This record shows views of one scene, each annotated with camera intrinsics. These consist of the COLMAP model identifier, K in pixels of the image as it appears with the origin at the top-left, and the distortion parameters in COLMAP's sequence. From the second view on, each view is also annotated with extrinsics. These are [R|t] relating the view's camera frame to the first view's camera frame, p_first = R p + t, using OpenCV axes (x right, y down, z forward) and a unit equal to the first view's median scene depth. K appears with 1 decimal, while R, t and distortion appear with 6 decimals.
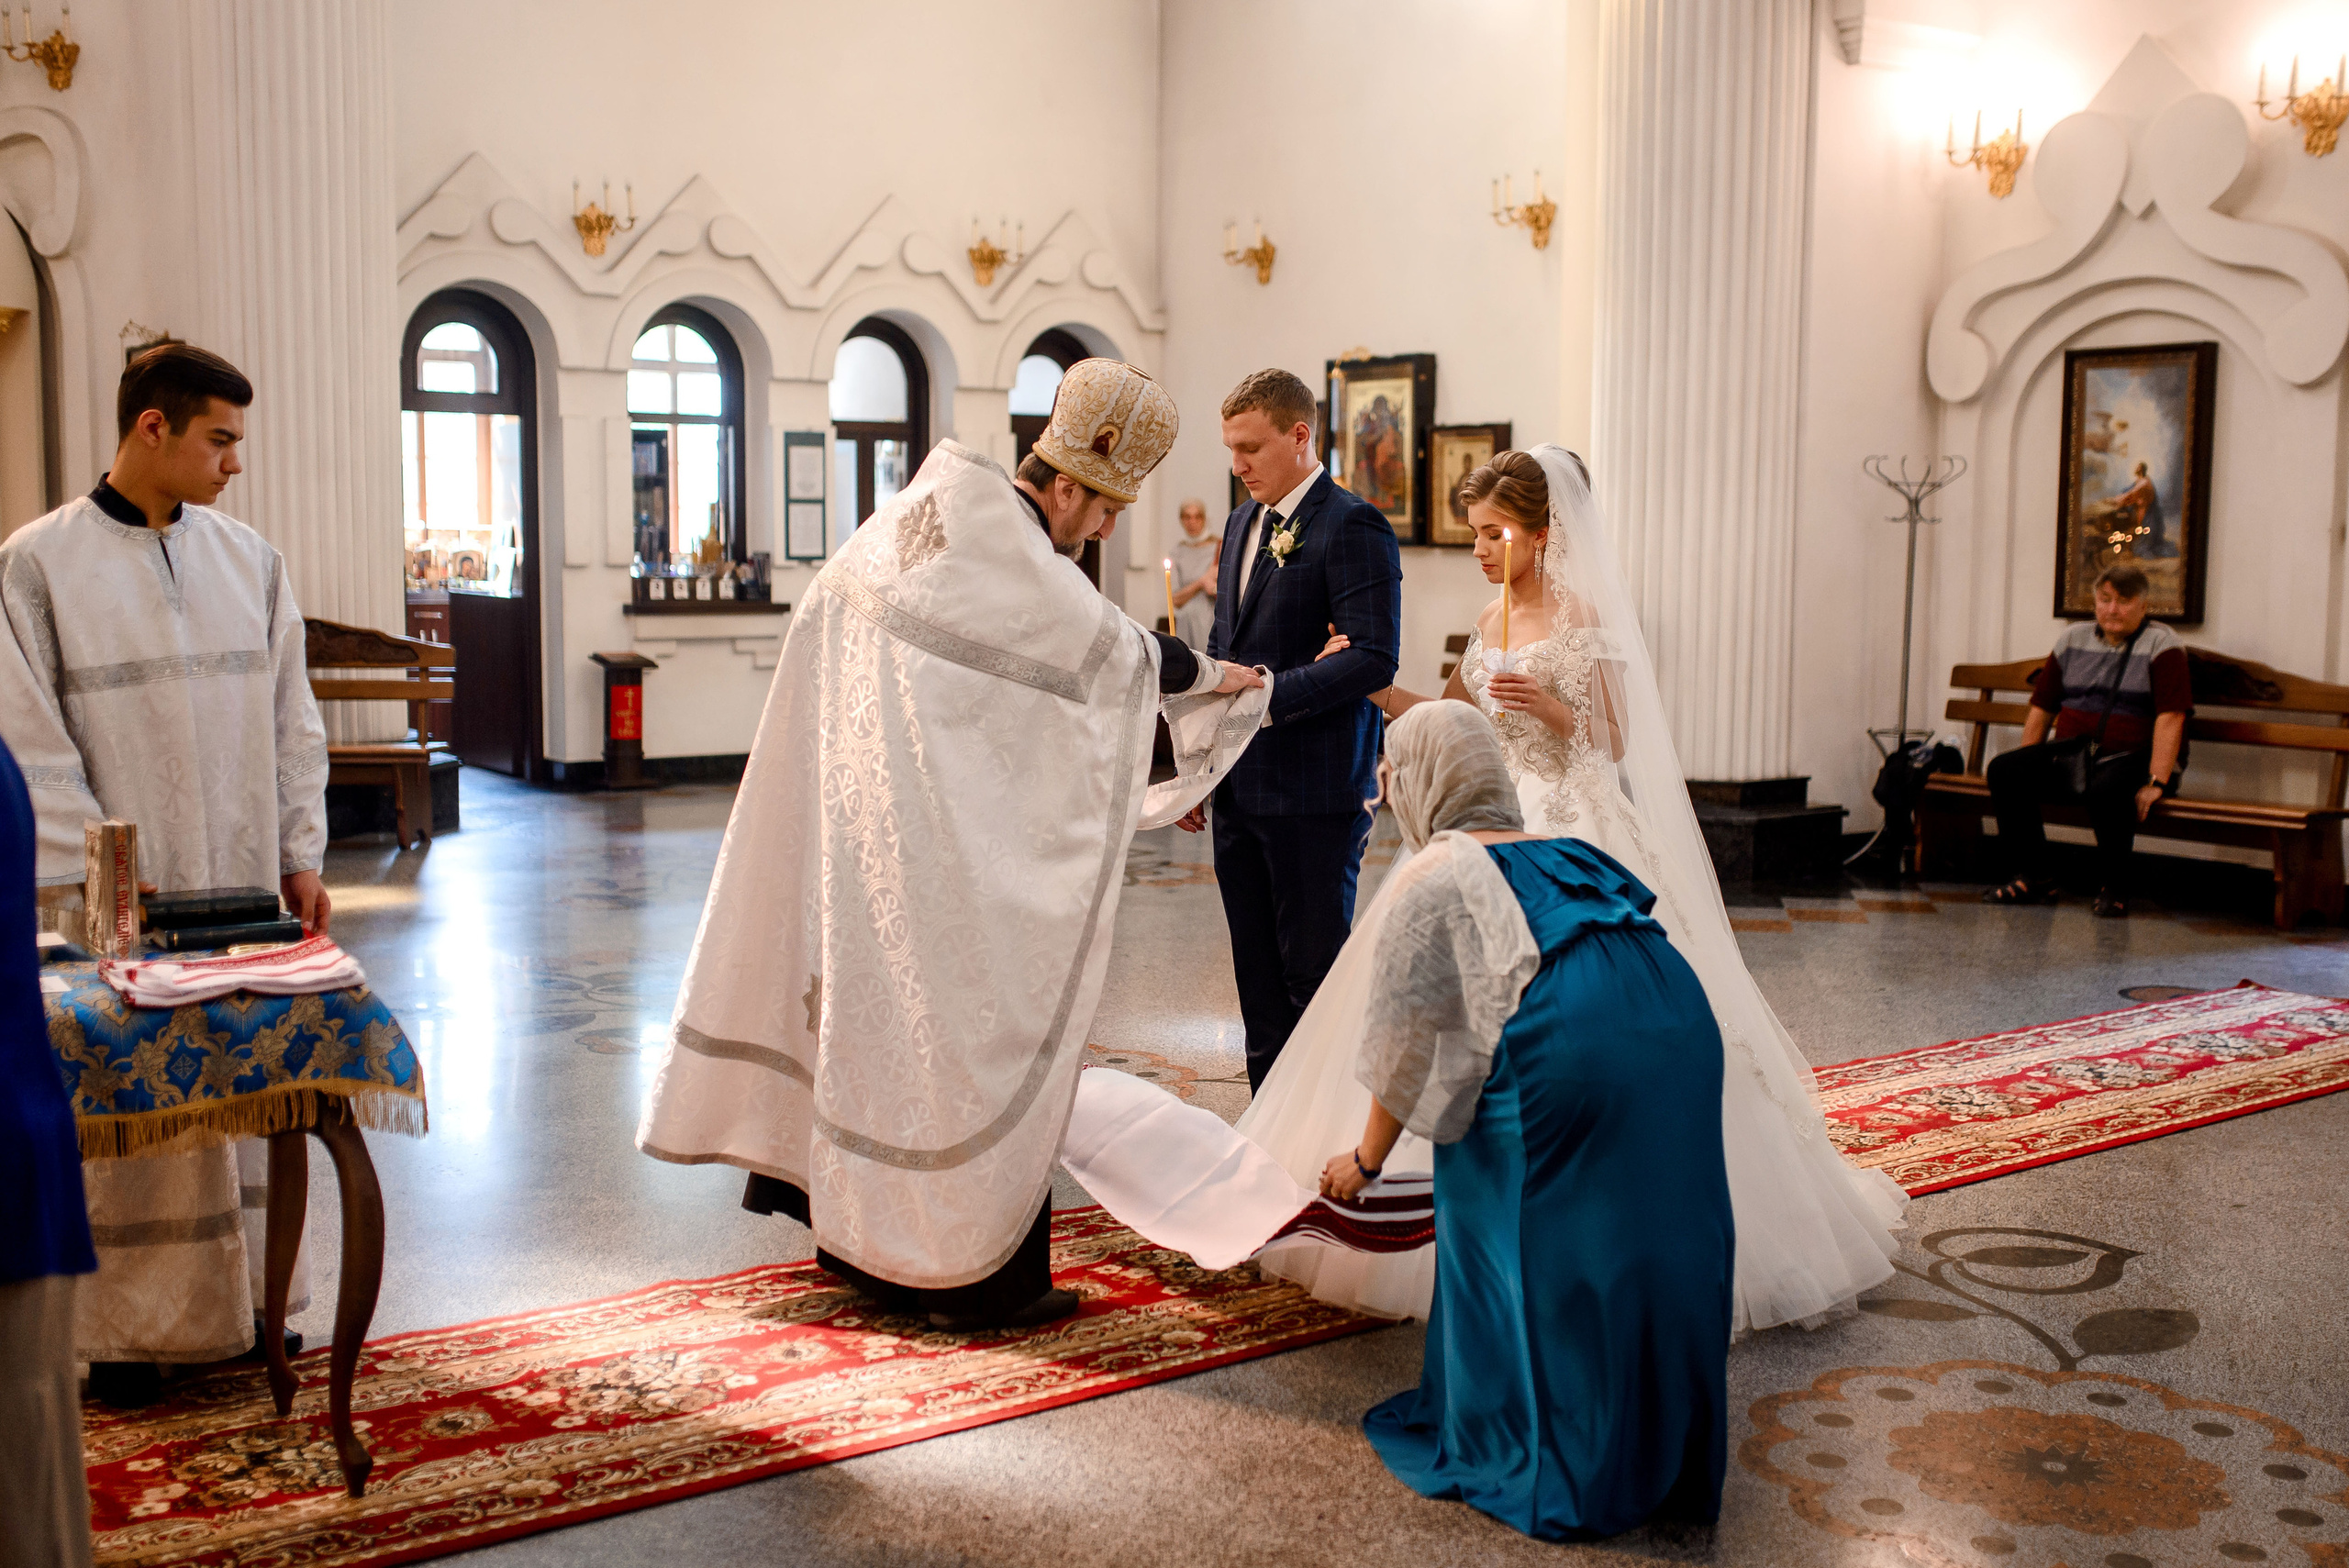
lens RADIAL K [[2474.9, 0, 1230.6], [0, 2474.9, 781.6], [0, 0, 1]] dist [-0.003555, 0.012945]
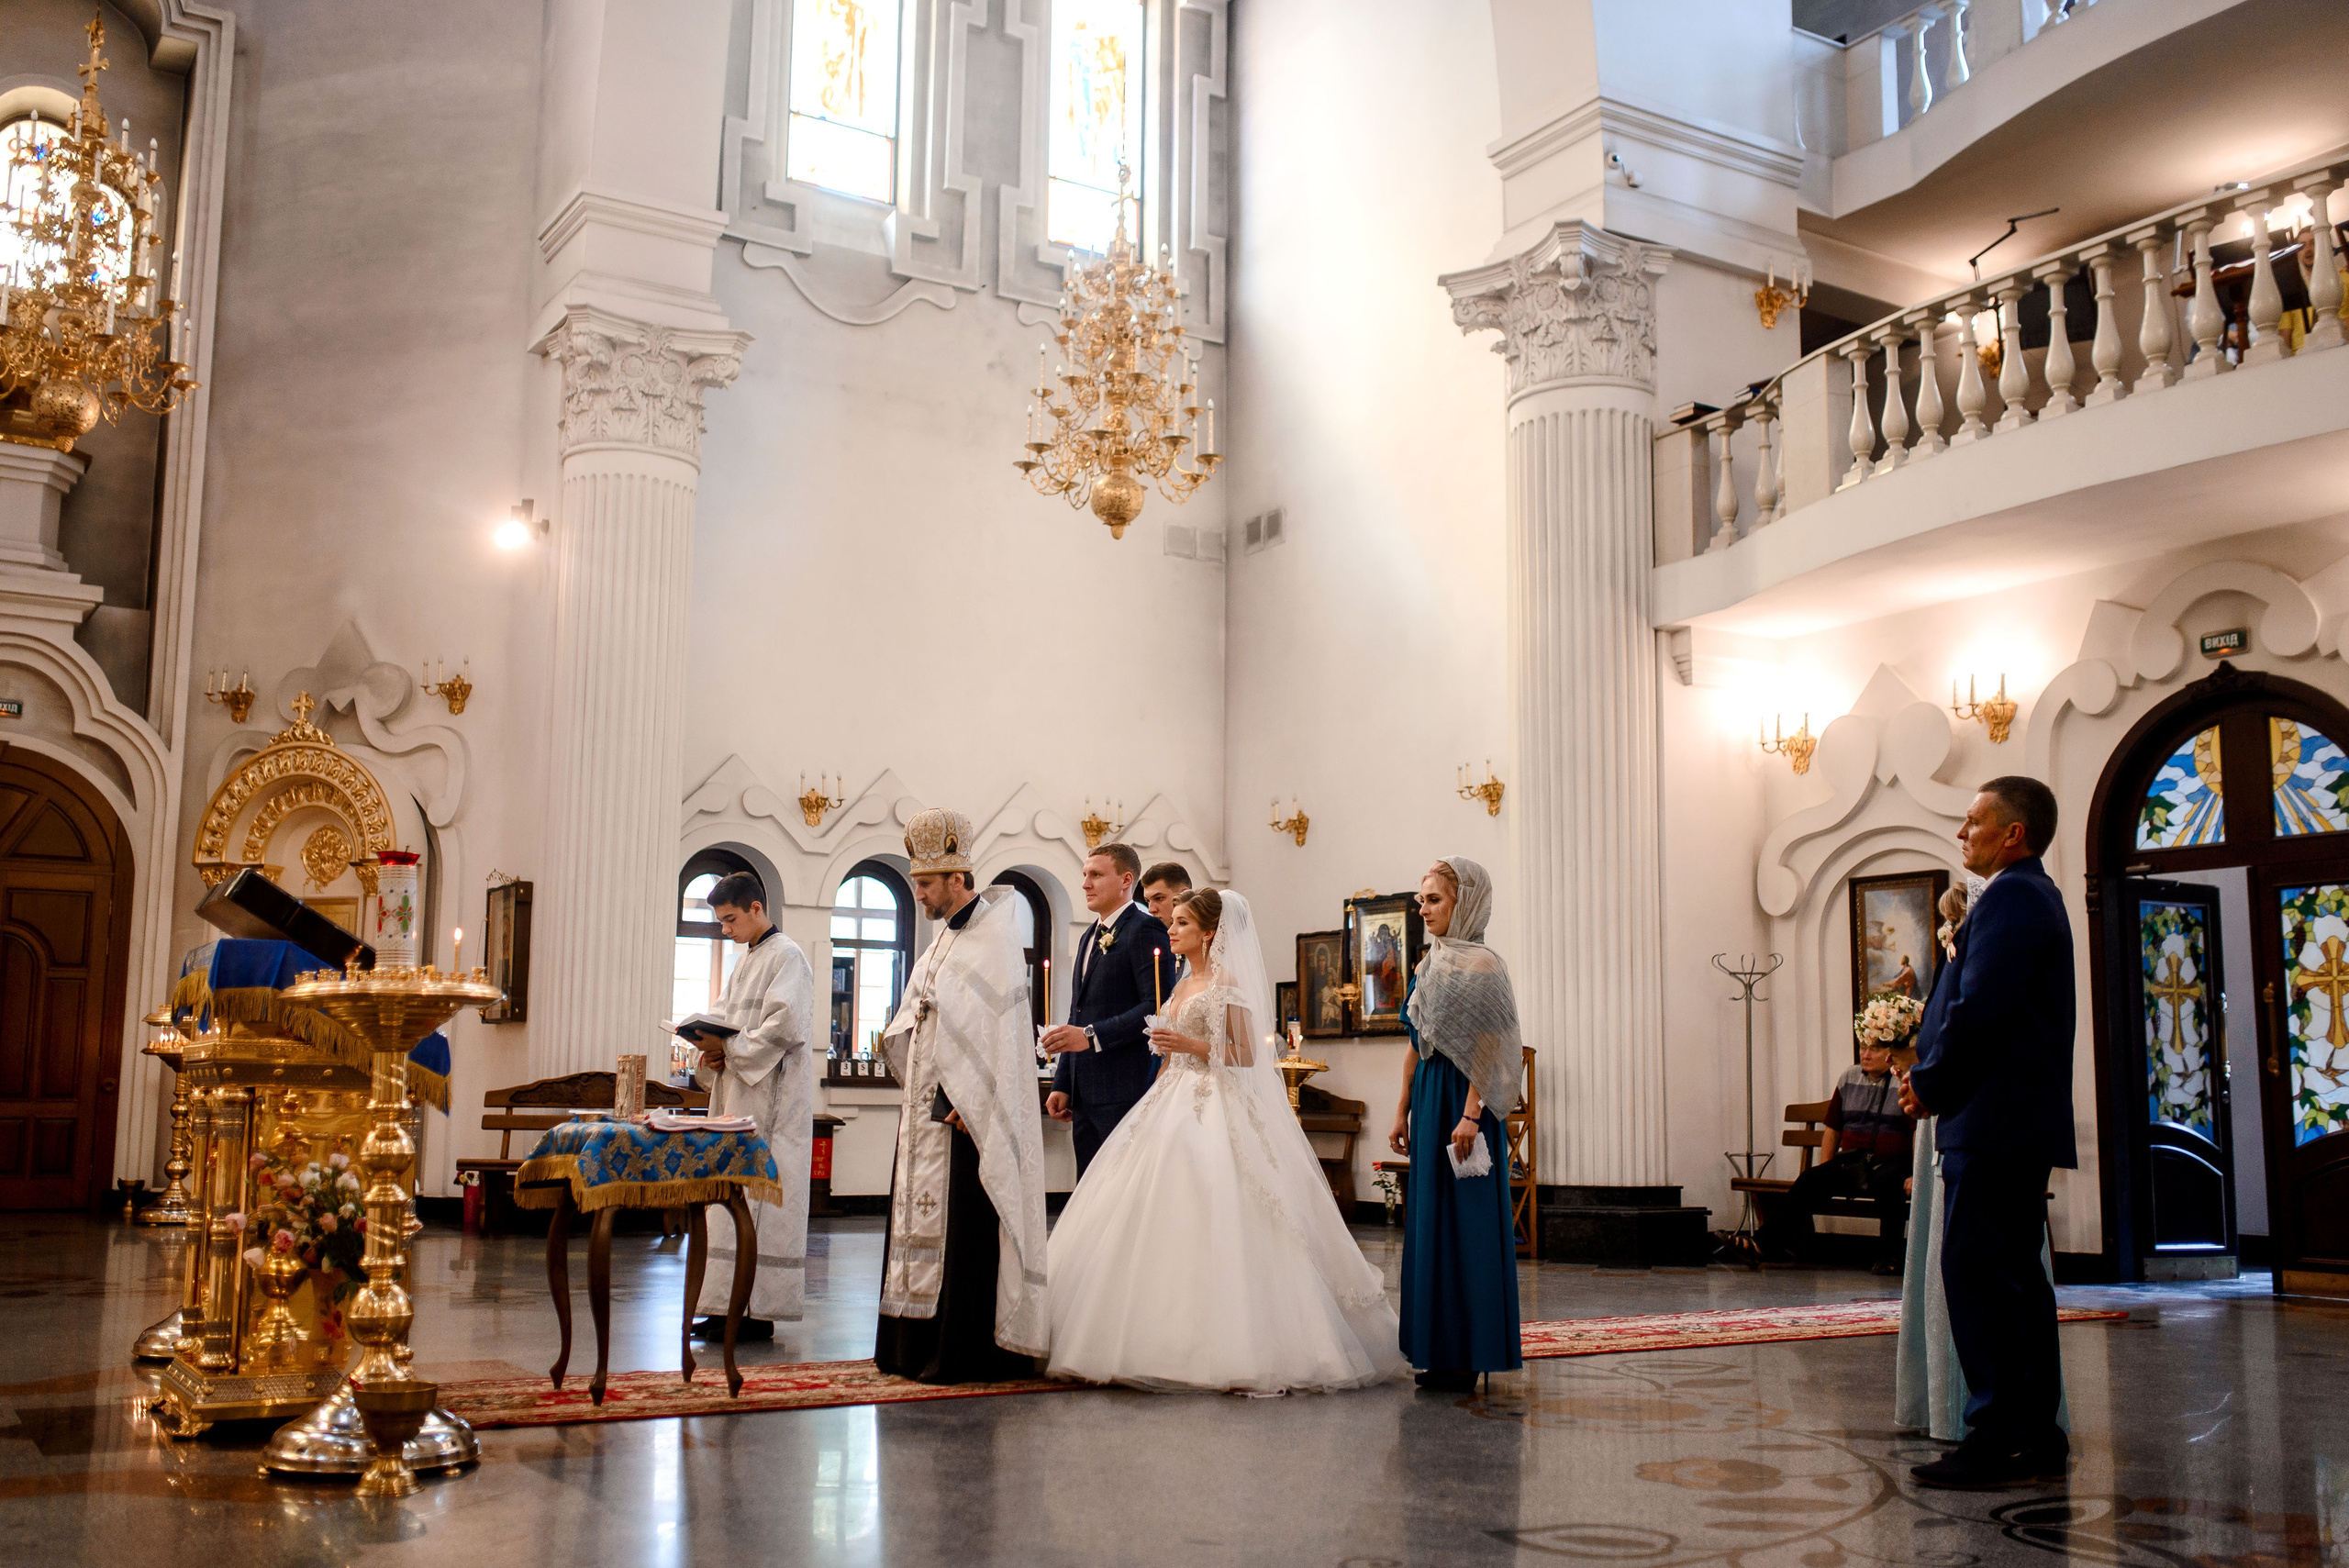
lens RADIAL K [[2317.9, 0, 1174.5], [0, 2317.9, 784.0], [0, 0, 1]] dist [-0.004078, 0.011982]
pose [[0.997488, -0.007300, -0.070463, 0.040057], [-0.009620, 0.971503, -0.236832, 0.076222], [0.070183, 0.236915, 0.968992, -0.270861]]
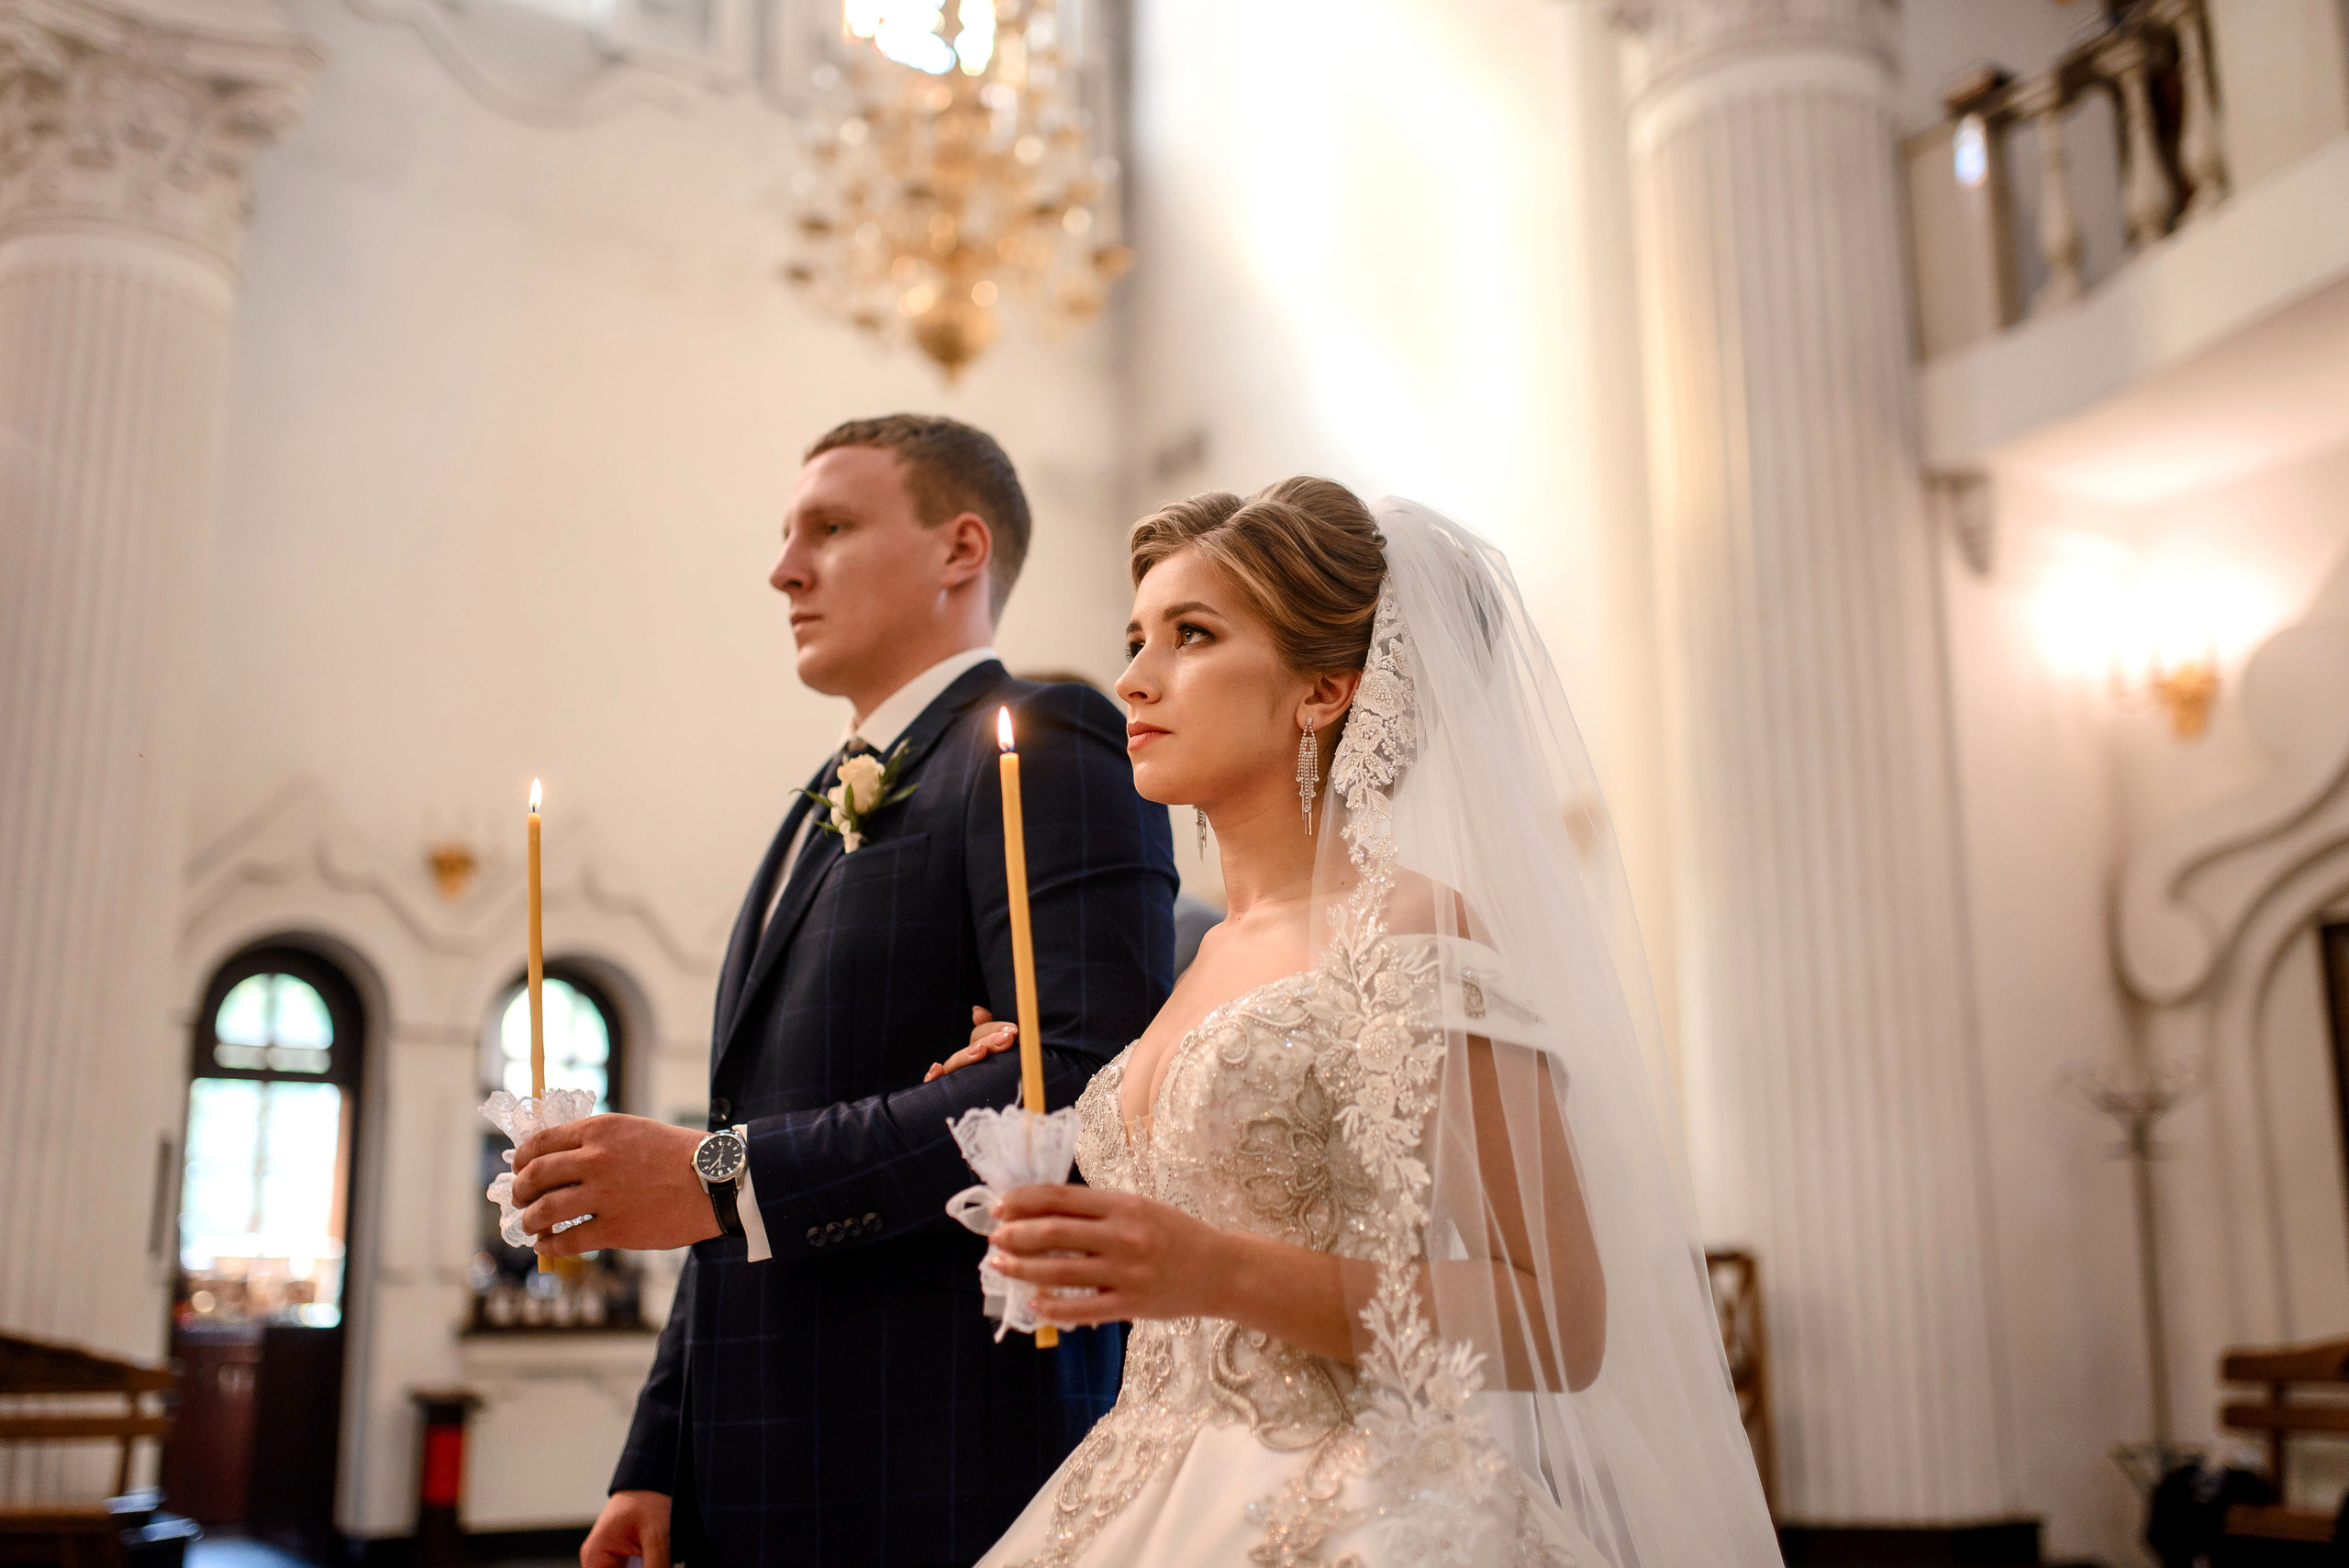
lens RADIAL K [[2333.2, 0, 1174.5], [0, 2333.2, 784.0], [0, 0, 1]] dist [0.007805, 0.002043]
pose [[0.999764, -0.020134, -0.008179, -0.004271], [0.016477, 0.947672, -0.318821, 0.007287], [0.014170, 0.318610, 0.947780, 0.258110]]
